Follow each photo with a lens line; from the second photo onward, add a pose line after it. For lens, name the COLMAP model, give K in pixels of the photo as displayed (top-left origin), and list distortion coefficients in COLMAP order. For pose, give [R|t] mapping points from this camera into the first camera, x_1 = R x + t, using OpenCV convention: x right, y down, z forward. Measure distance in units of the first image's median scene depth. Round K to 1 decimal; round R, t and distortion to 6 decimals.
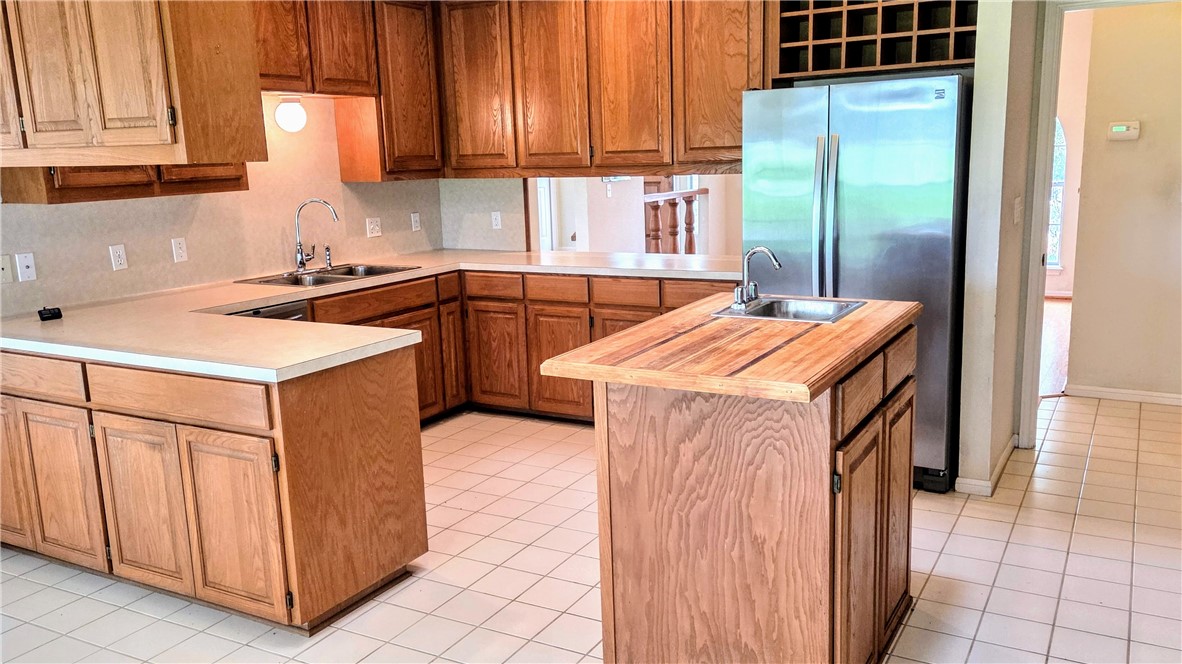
lens RADIAL K [[957.2, 0, 591.0], [0, 957.2, 332.0], [0, 0, 1]] dist [0.057847, -0.005593]
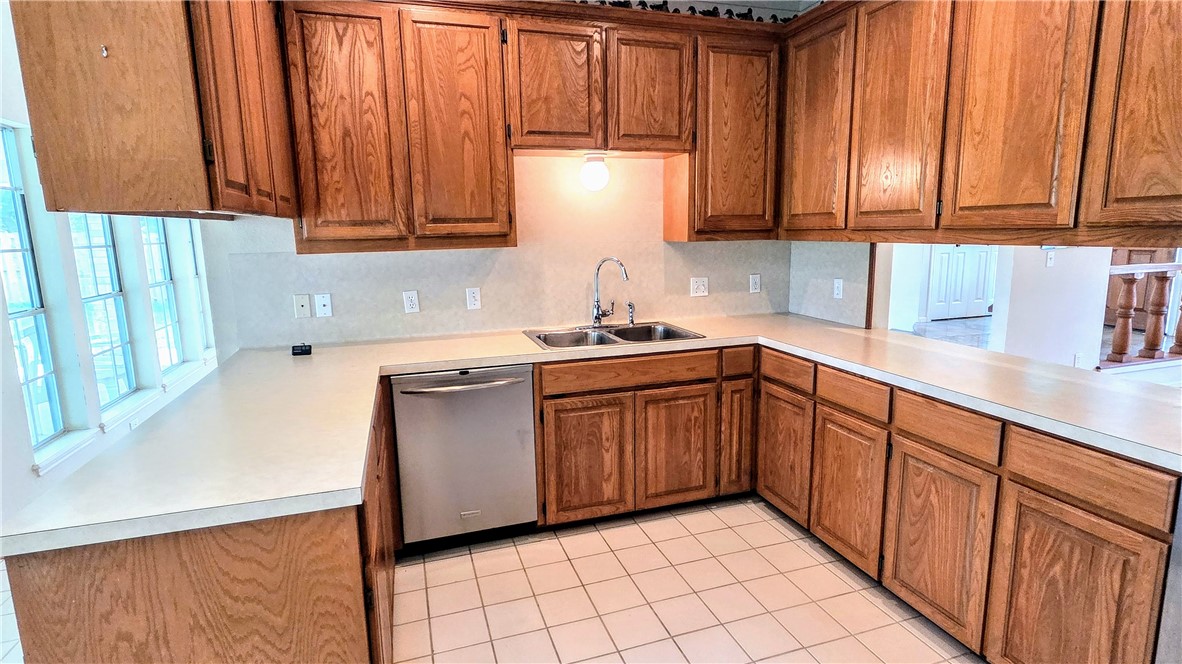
lens RADIAL K [[584.6, 0, 587.6], [0, 584.6, 325.1], [0, 0, 1]] dist [0.002699, 0.000160]
pose [[0.741922, 0.125997, -0.658541, 0.102015], [-0.130951, 0.990500, 0.041978, -0.087152], [0.657574, 0.055093, 0.751373, 0.510888]]
